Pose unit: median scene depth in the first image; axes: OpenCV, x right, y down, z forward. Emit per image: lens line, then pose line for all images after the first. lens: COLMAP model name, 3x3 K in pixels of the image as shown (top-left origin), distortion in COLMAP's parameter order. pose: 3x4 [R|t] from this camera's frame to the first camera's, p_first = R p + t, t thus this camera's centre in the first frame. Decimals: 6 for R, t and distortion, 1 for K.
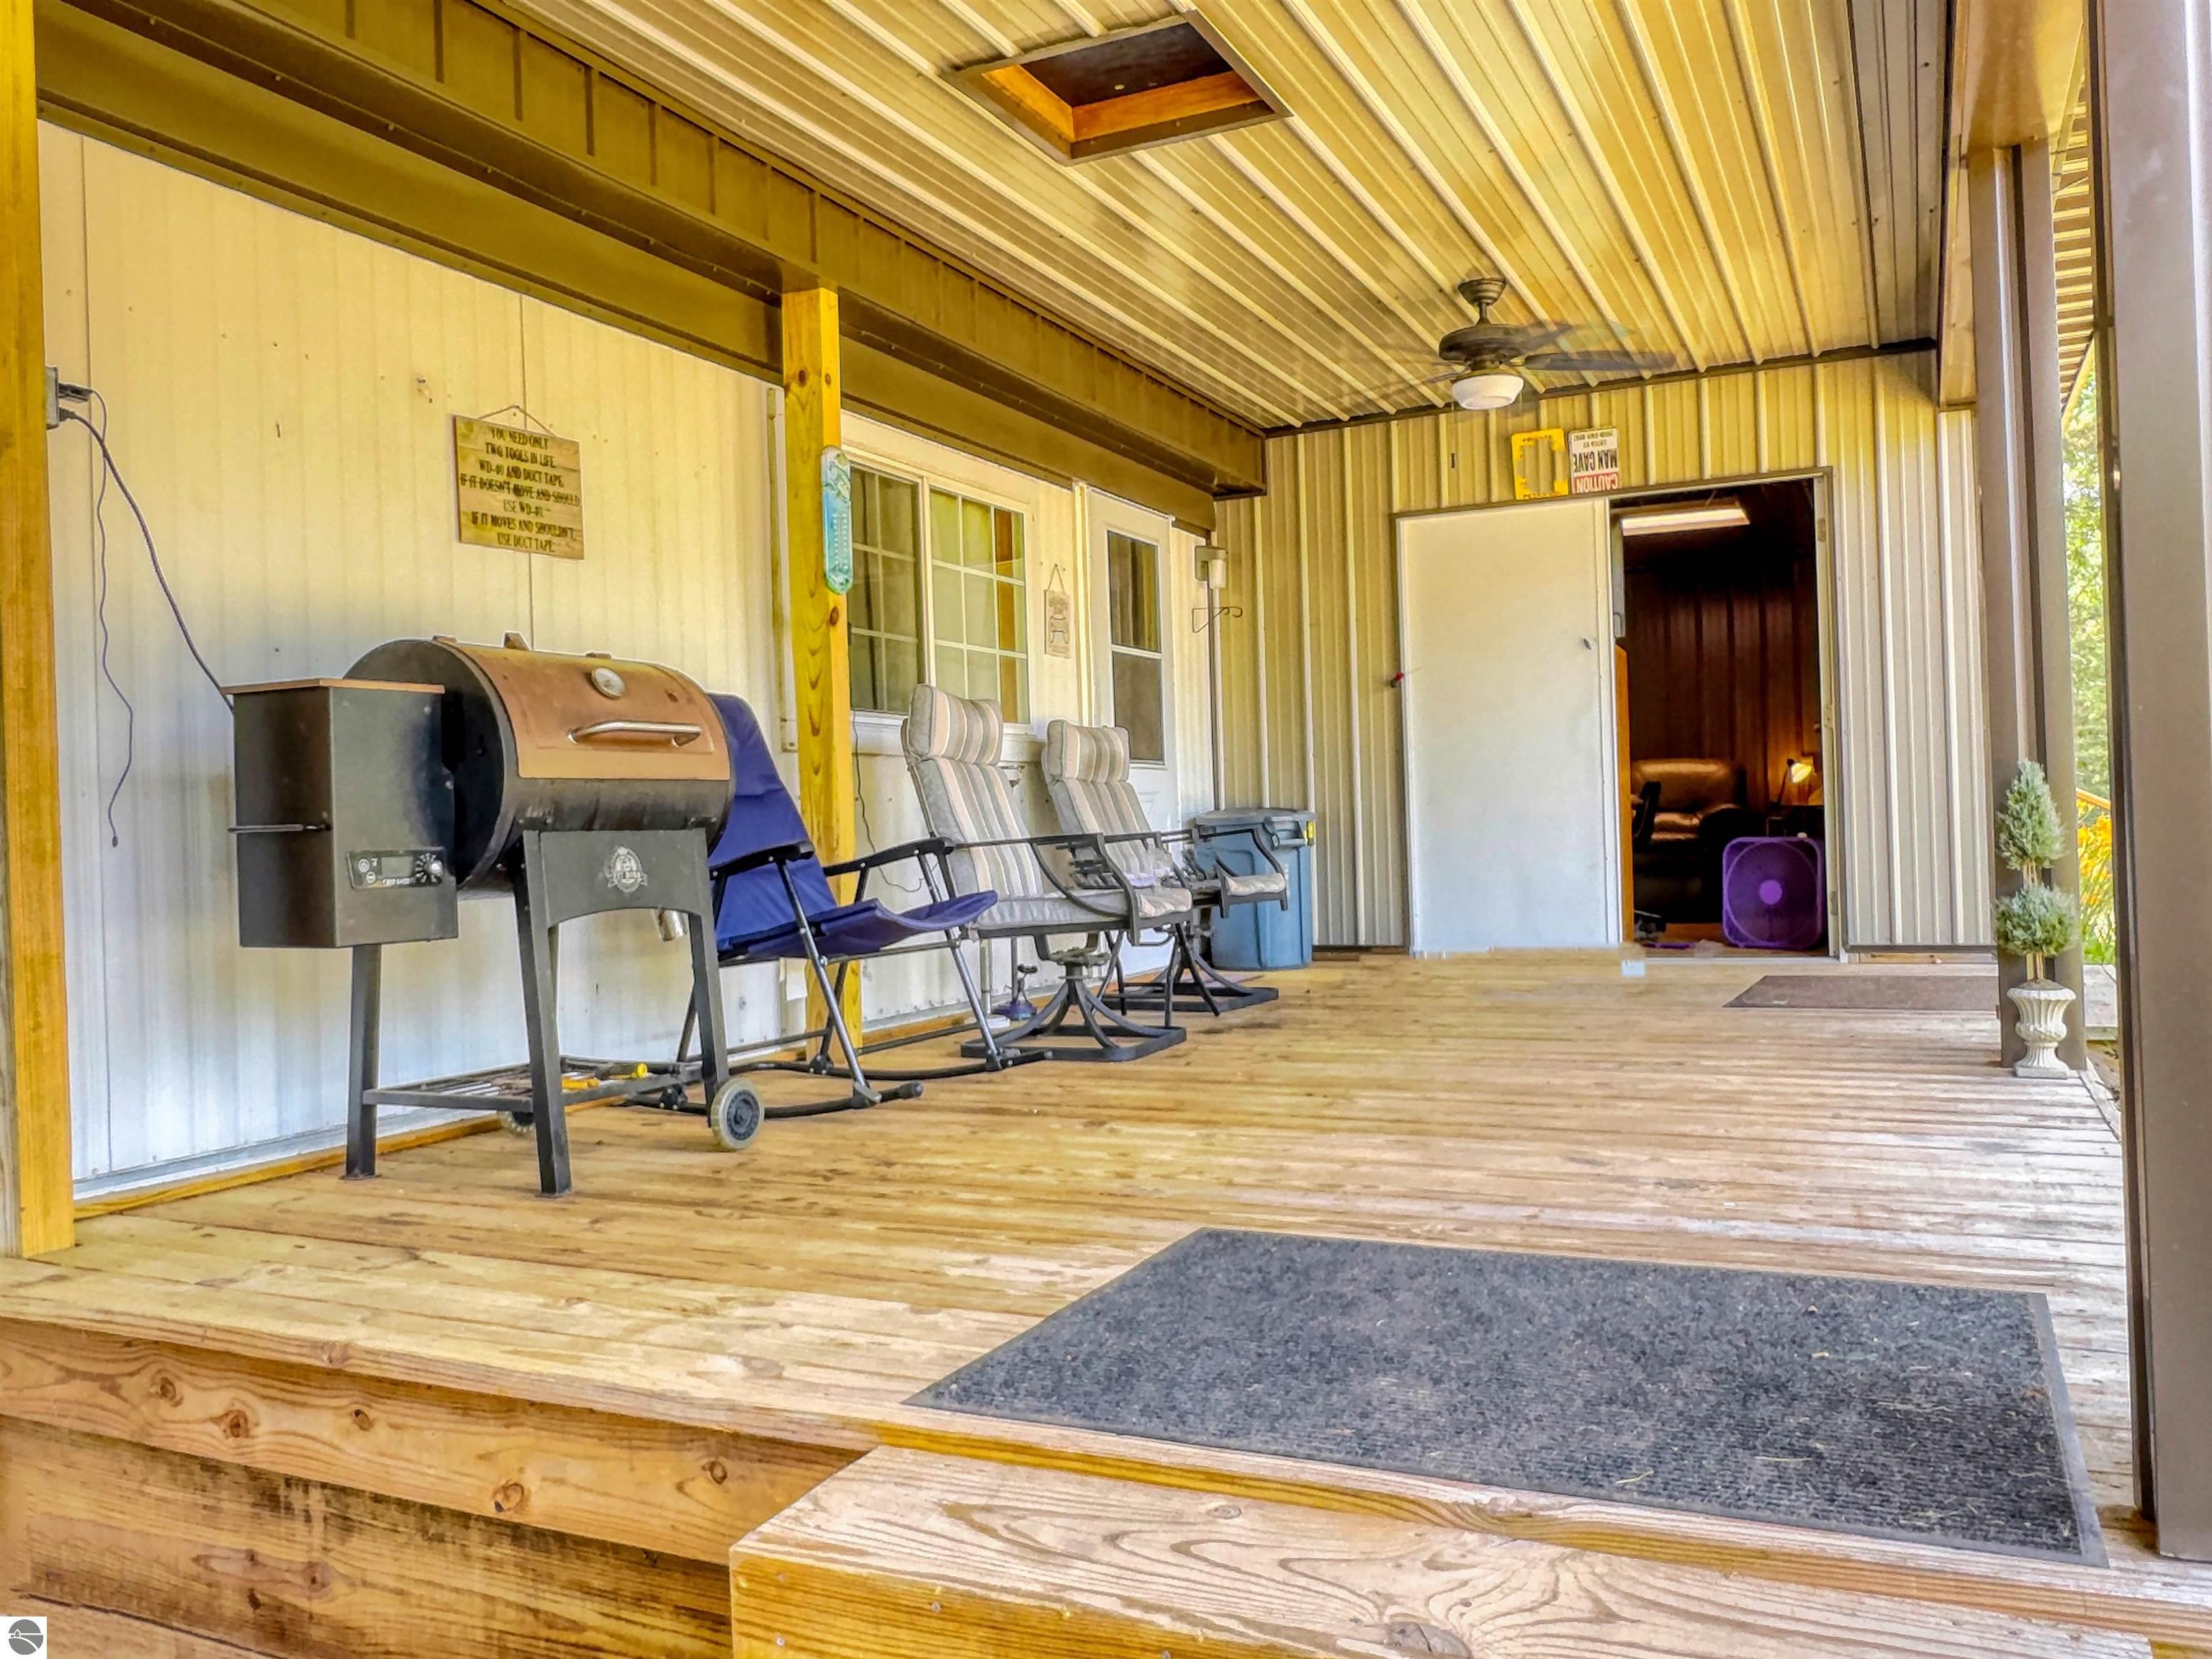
lens RADIAL K [[1709.7, 0, 1106.0], [0, 1709.7, 829.5], [0, 0, 1]] dist [0.000984, -0.000128]
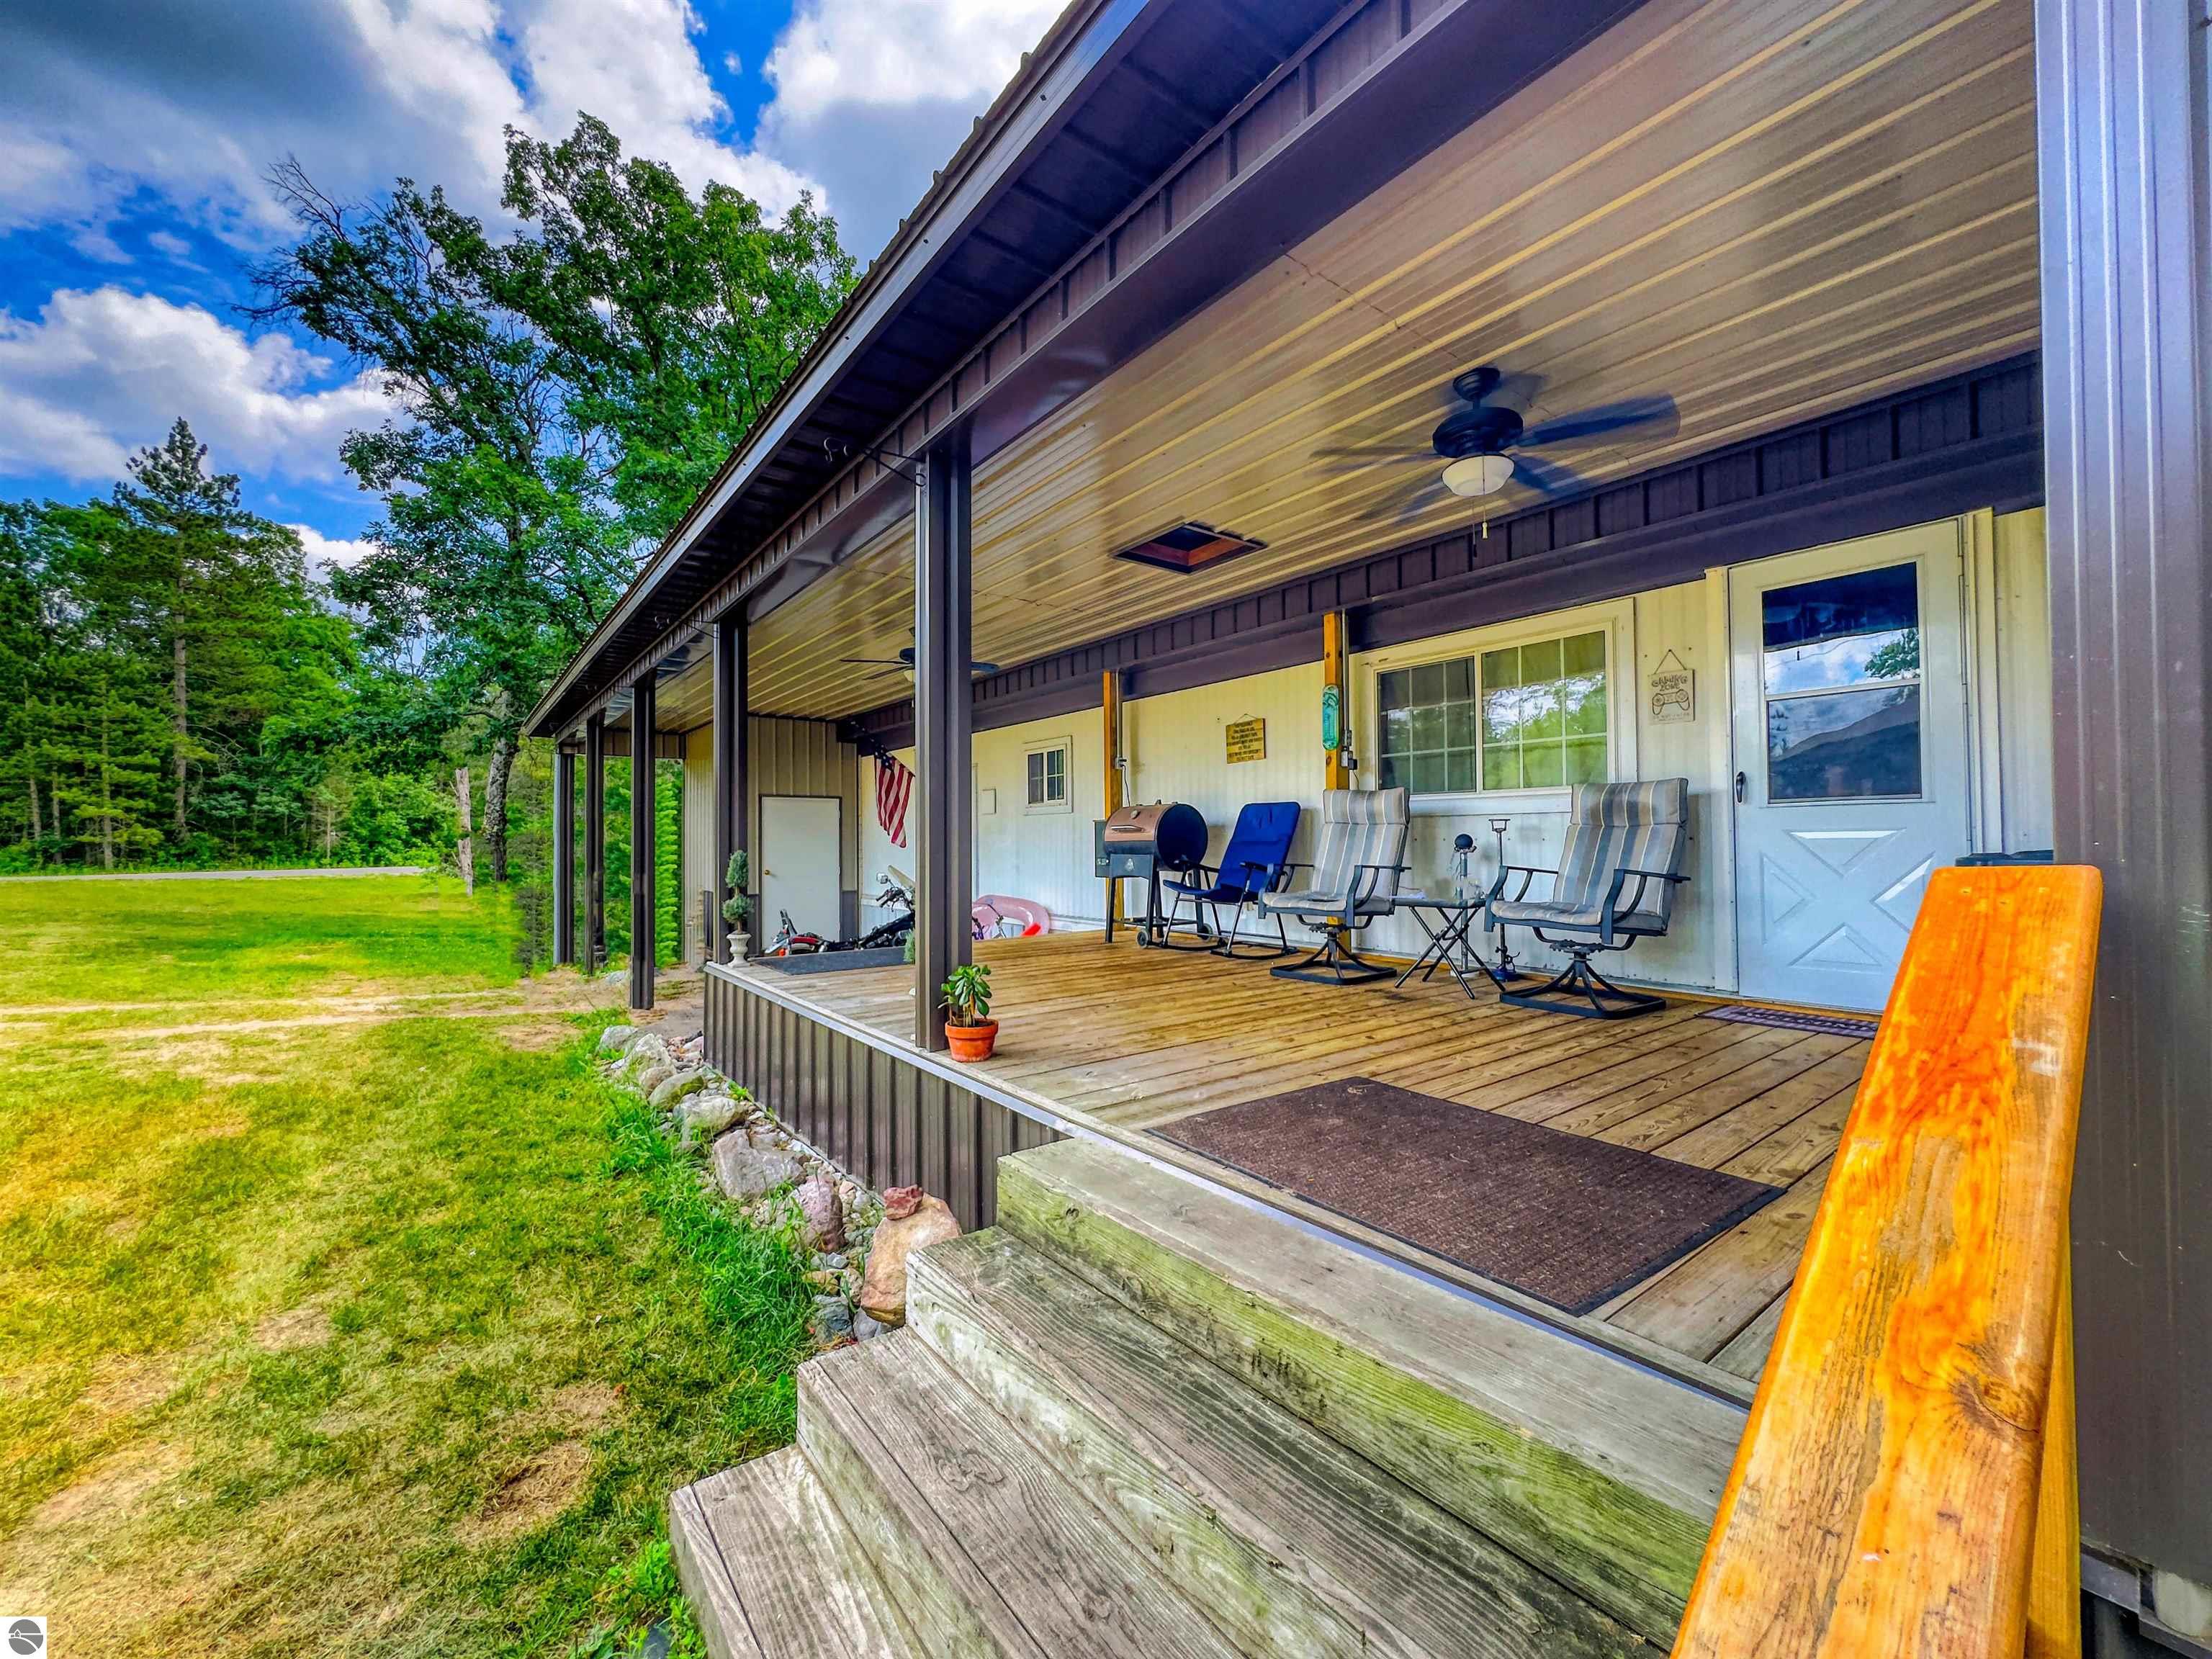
lens RADIAL K [[883.6, 0, 1109.2], [0, 883.6, 825.0], [0, 0, 1]] dist [-0.002220, 0.000469]
pose [[-0.448011, 0.014040, -0.893918, 1.216054], [0.019998, 0.999784, 0.005681, -0.062296], [0.893804, -0.015331, -0.448195, 1.517713]]
